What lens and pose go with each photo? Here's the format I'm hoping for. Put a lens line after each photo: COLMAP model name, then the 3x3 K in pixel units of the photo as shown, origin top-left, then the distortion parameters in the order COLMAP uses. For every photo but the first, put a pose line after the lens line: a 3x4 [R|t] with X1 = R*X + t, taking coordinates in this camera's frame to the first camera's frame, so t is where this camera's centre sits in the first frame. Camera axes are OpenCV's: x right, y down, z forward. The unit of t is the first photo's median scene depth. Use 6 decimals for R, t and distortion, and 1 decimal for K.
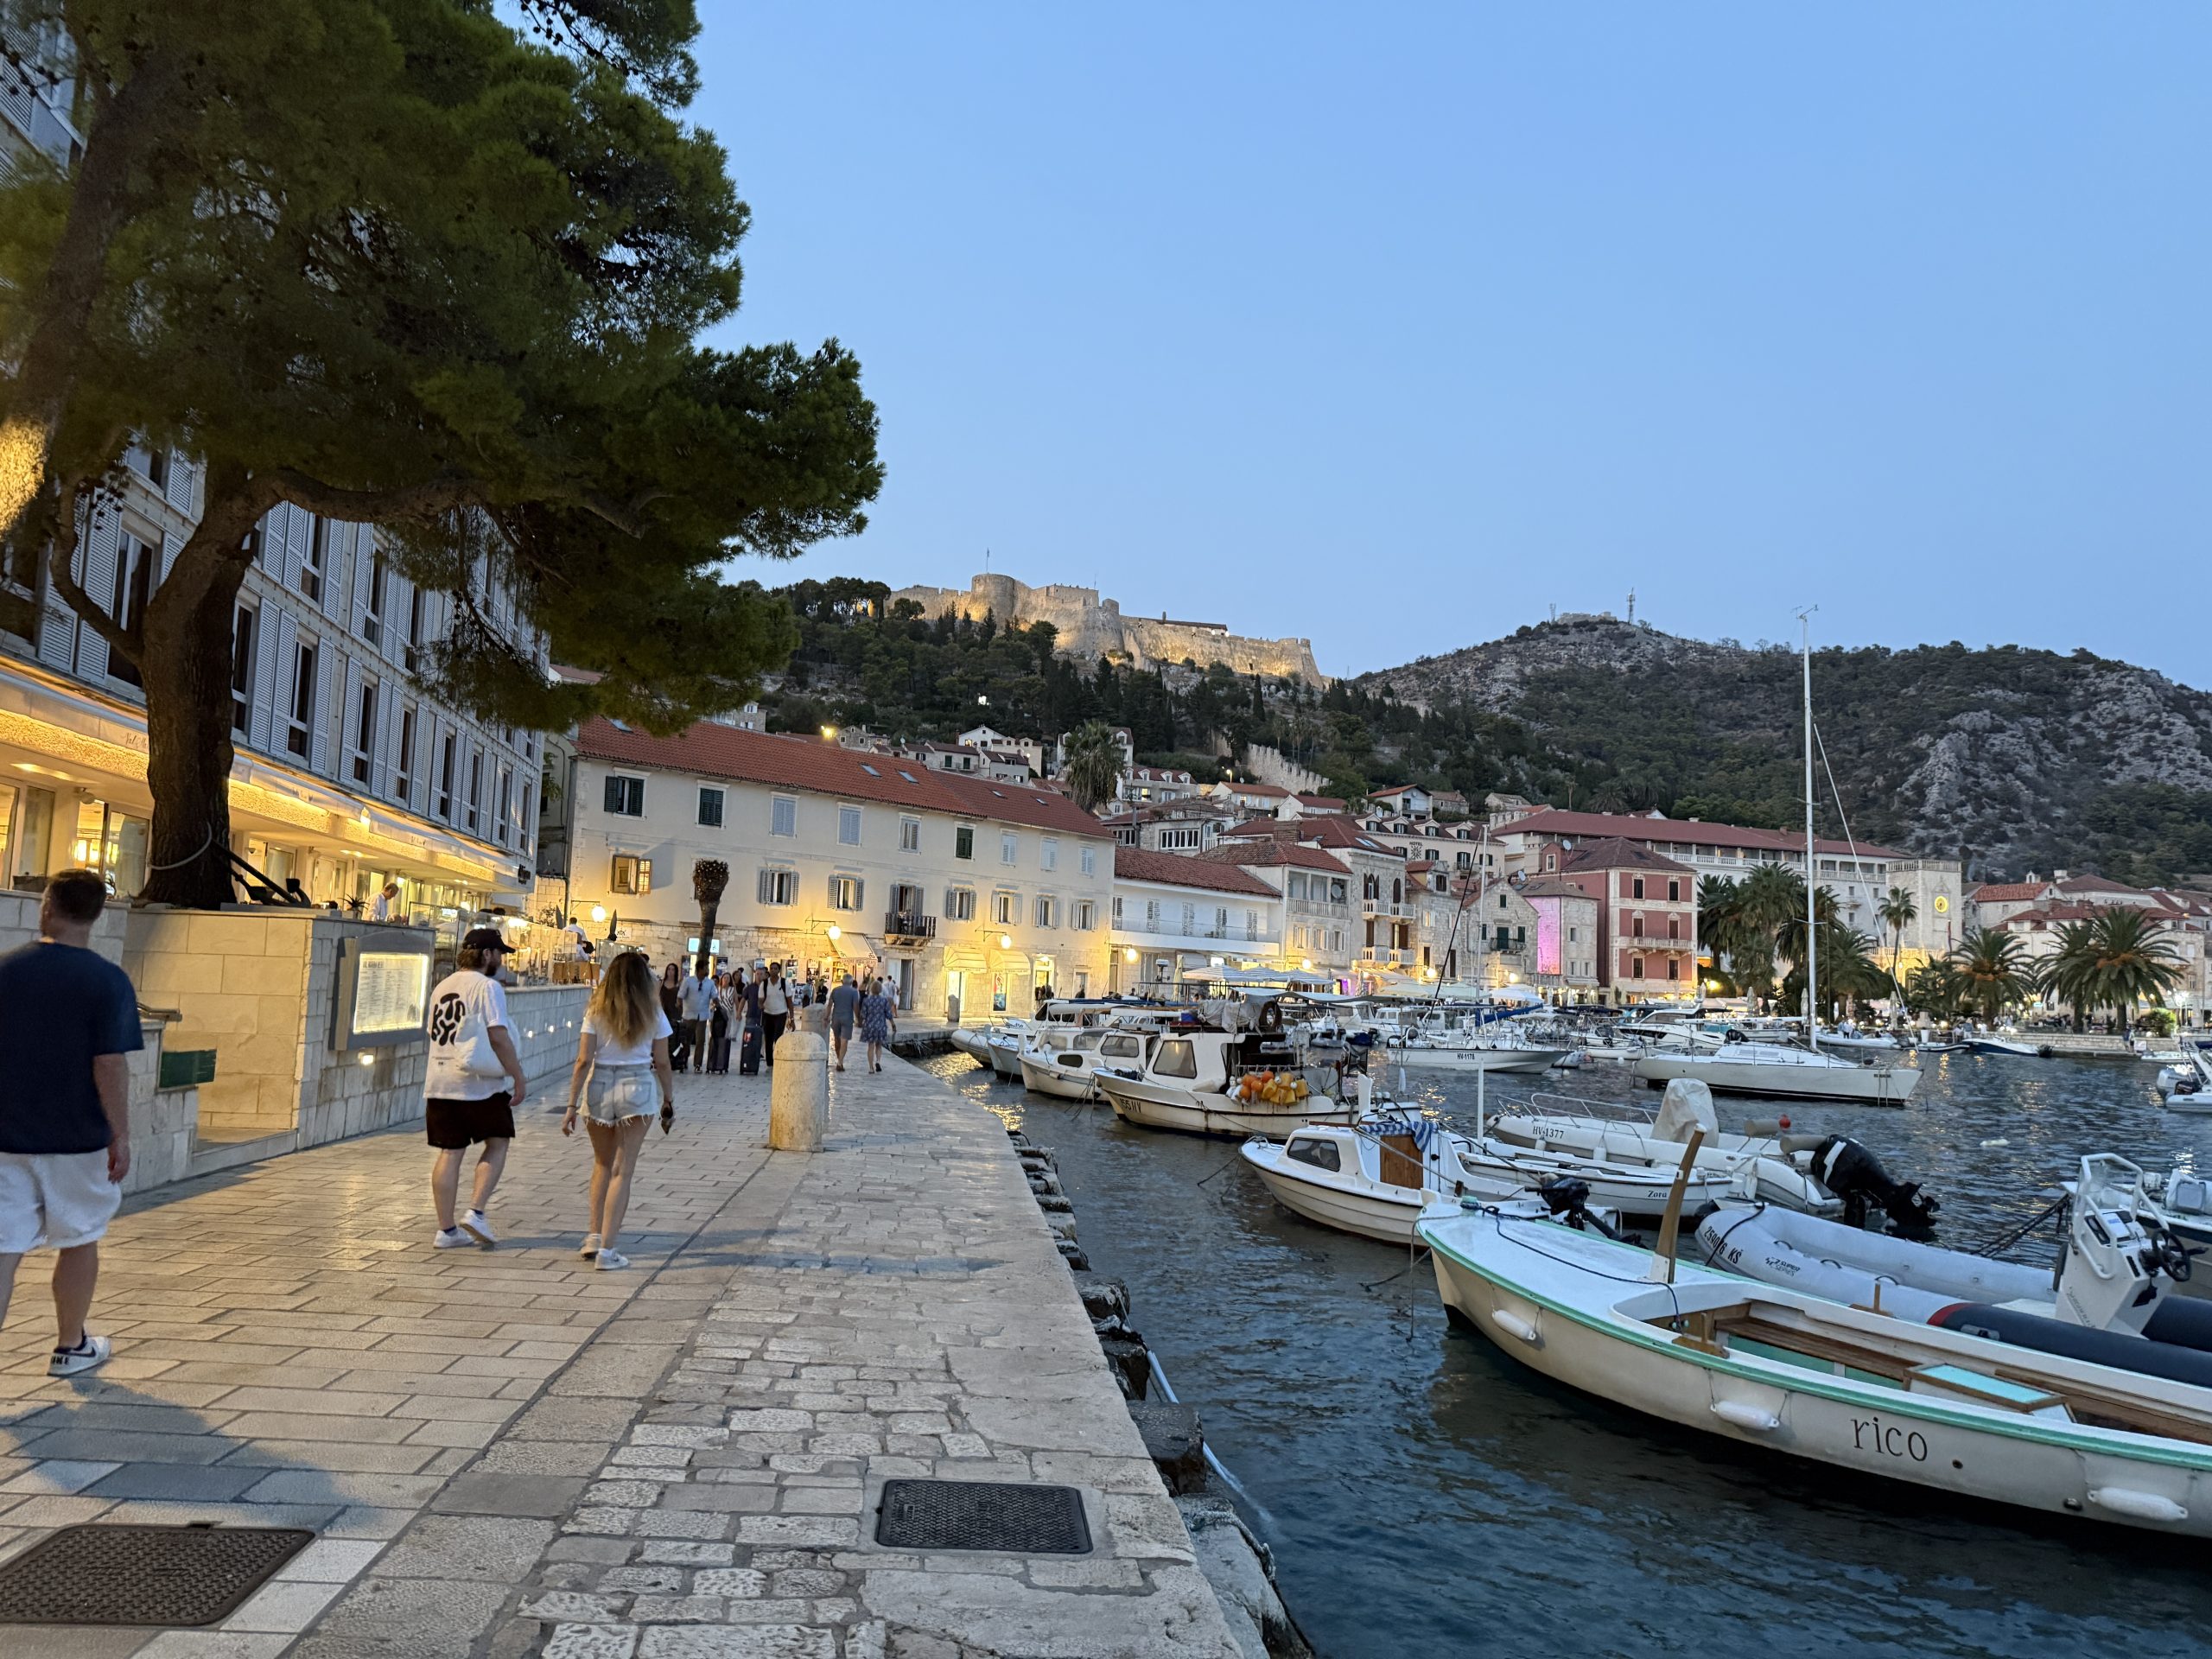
lens RADIAL K [[1534.4, 0, 1106.0], [0, 1534.4, 829.5], [0, 0, 1]] dist [-0.002765, -0.004708]
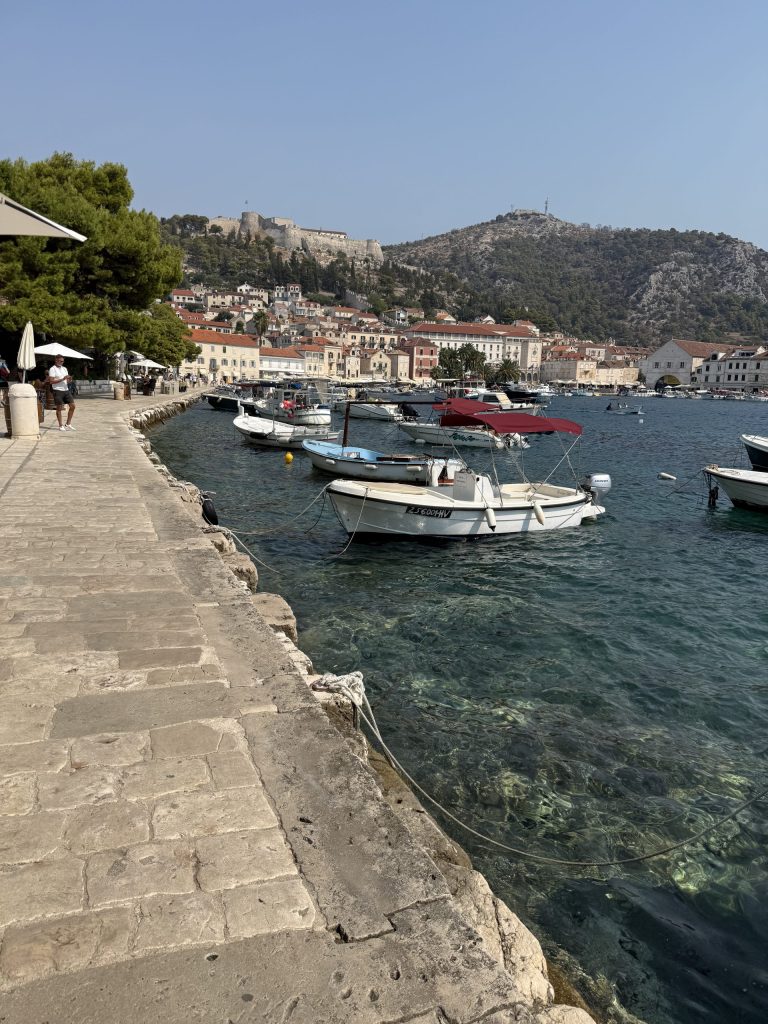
lens RADIAL K [[710.3, 0, 384.0], [0, 710.3, 512.0], [0, 0, 1]] dist [-0.002765, -0.004708]
pose [[0.996803, -0.022520, 0.076657, 0.027386], [-0.000061, 0.959241, 0.282588, -0.016374], [-0.079897, -0.281689, 0.956173, -0.158619]]
